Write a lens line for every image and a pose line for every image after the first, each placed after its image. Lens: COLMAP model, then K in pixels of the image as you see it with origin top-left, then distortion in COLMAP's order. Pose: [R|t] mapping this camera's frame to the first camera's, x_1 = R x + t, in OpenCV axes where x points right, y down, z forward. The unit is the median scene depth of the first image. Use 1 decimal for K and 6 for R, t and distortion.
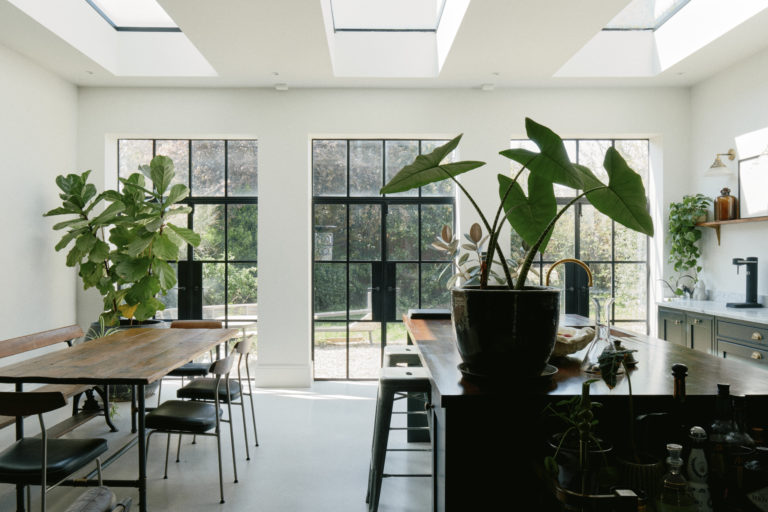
lens RADIAL K [[624.3, 0, 383.1], [0, 624.3, 258.1], [0, 0, 1]] dist [-0.009213, 0.005993]
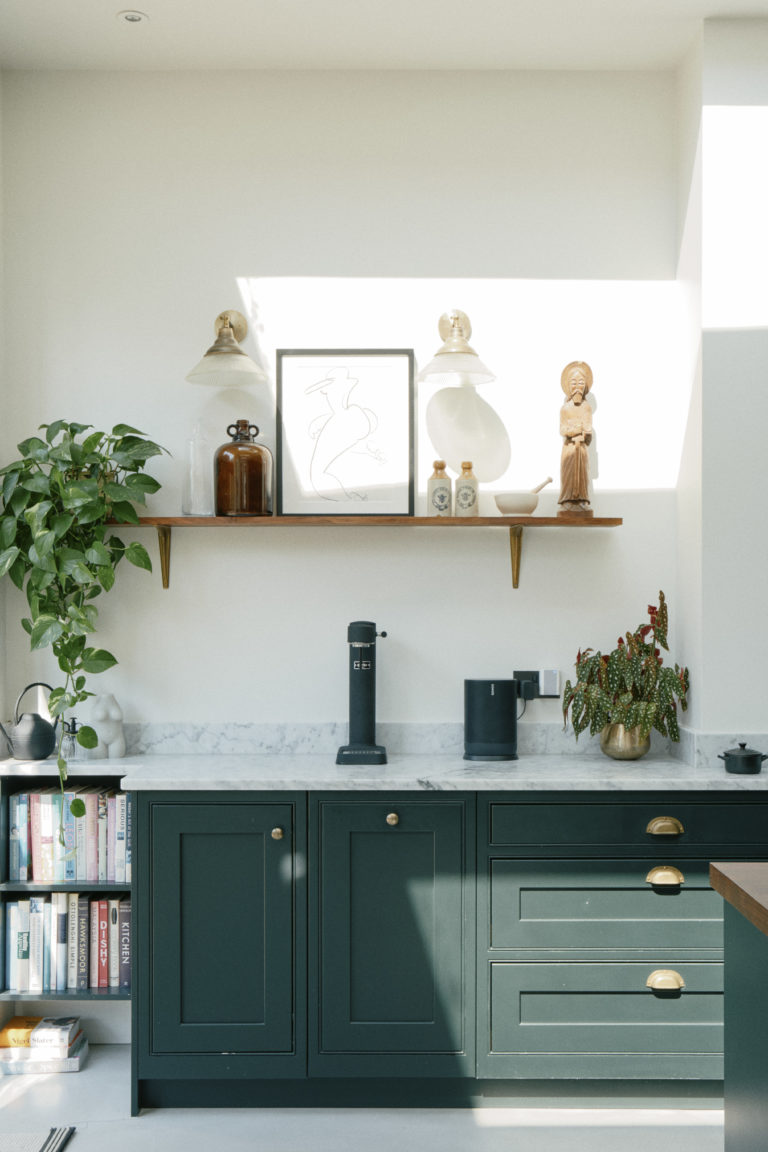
lens RADIAL K [[1176.3, 0, 346.2], [0, 1176.3, 627.5], [0, 0, 1]] dist [0.003953, 0.000000]
pose [[-0.004407, -0.004438, 0.999980, -0.101376], [0.004342, 0.999981, 0.004457, -0.001365], [-0.999981, 0.004362, -0.004387, 0.952698]]
